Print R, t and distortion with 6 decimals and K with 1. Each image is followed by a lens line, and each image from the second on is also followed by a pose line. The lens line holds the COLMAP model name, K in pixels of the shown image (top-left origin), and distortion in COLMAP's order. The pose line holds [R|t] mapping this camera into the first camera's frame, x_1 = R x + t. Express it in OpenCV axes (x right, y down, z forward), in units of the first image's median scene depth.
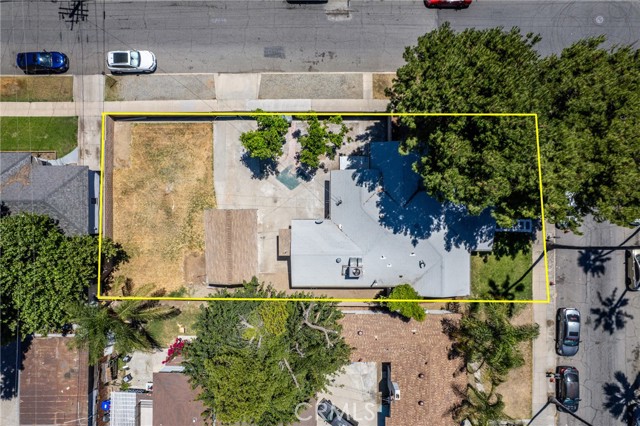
lens RADIAL K [[410.8, 0, 320.0], [0, 410.8, 213.0], [0, 0, 1]] dist [-0.082404, 0.085645]
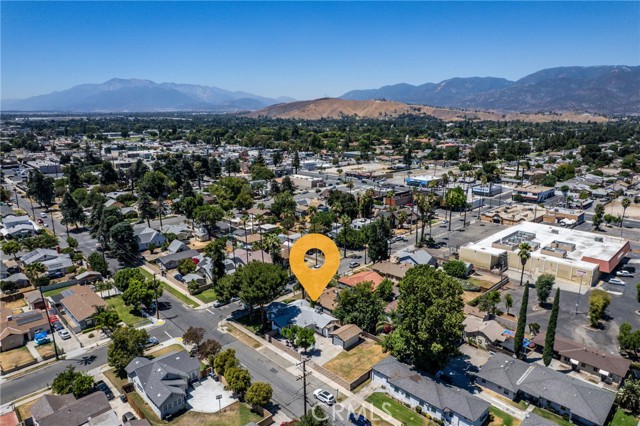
lens RADIAL K [[410.8, 0, 320.0], [0, 410.8, 213.0], [0, 0, 1]] dist [-0.082404, 0.085645]
pose [[-0.703434, -0.152139, 0.694287, -1.658090], [0.710738, -0.142742, 0.688823, -1.592654], [-0.005693, 0.977997, 0.208540, -0.269600]]
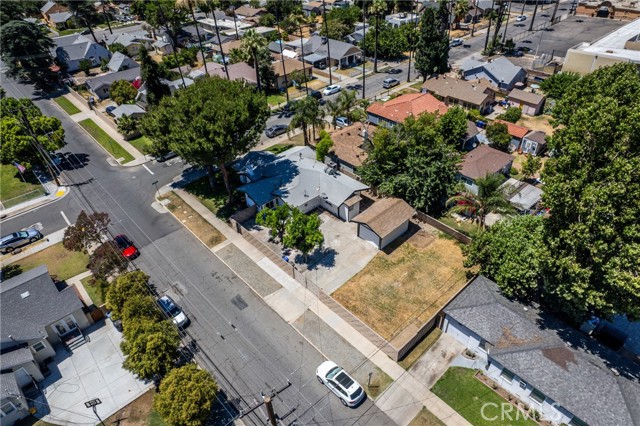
lens RADIAL K [[410.8, 0, 320.0], [0, 410.8, 213.0], [0, 0, 1]] dist [-0.082404, 0.085645]
pose [[-0.674542, -0.417834, 0.608612, -0.811473], [0.737613, -0.415340, 0.532372, -0.714610], [0.030338, 0.808027, 0.588364, 0.186204]]
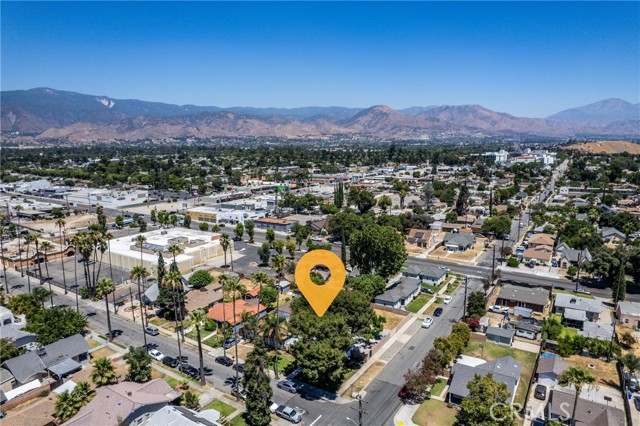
lens RADIAL K [[410.8, 0, 320.0], [0, 410.8, 213.0], [0, 0, 1]] dist [-0.082404, 0.085645]
pose [[-0.552603, 0.160460, -0.817853, 2.142872], [-0.833307, -0.088566, 0.545669, -1.233966], [0.015124, 0.983061, 0.182654, -0.295783]]
